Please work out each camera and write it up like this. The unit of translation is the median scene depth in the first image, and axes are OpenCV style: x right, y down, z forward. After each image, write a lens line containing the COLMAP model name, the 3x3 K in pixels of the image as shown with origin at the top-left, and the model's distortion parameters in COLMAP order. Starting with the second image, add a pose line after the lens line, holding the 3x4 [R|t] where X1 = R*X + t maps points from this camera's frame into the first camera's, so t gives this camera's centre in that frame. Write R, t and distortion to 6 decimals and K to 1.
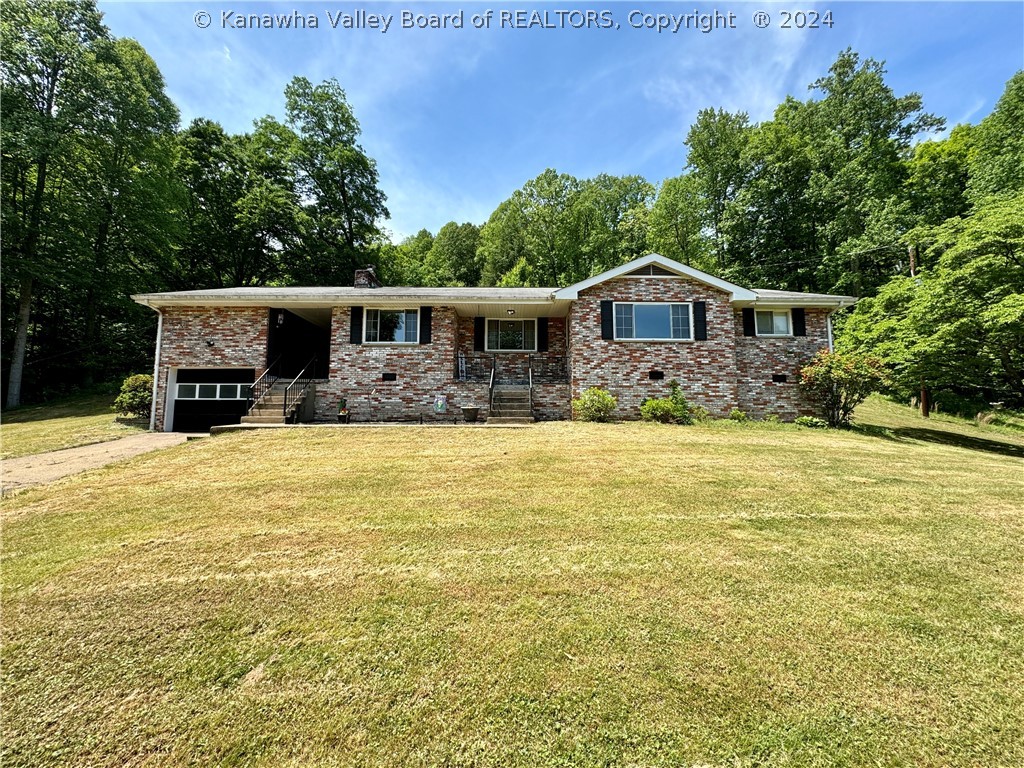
lens RADIAL K [[408.3, 0, 512.3], [0, 408.3, 385.1], [0, 0, 1]] dist [0.000882, -0.000045]
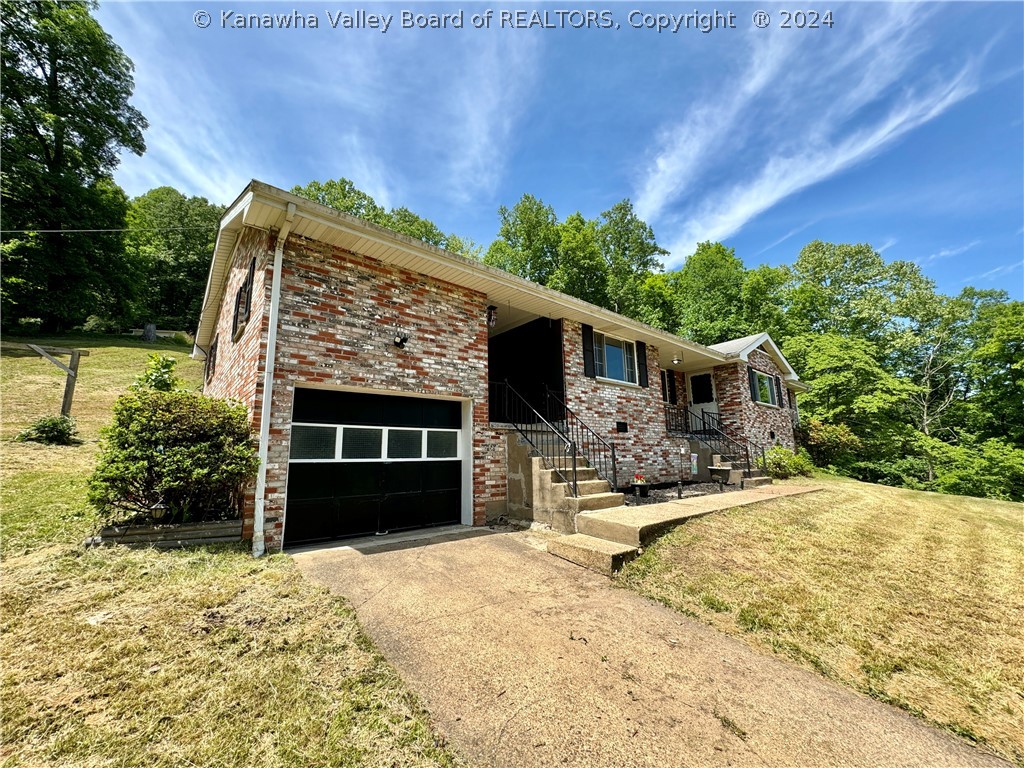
lens RADIAL K [[408.3, 0, 512.0], [0, 408.3, 384.8], [0, 0, 1]] dist [0.000882, -0.000045]
pose [[0.757397, 0.103524, 0.644695, -0.933849], [-0.044400, 0.993232, -0.107329, -0.007623], [-0.651443, 0.052667, 0.756867, 0.560219]]
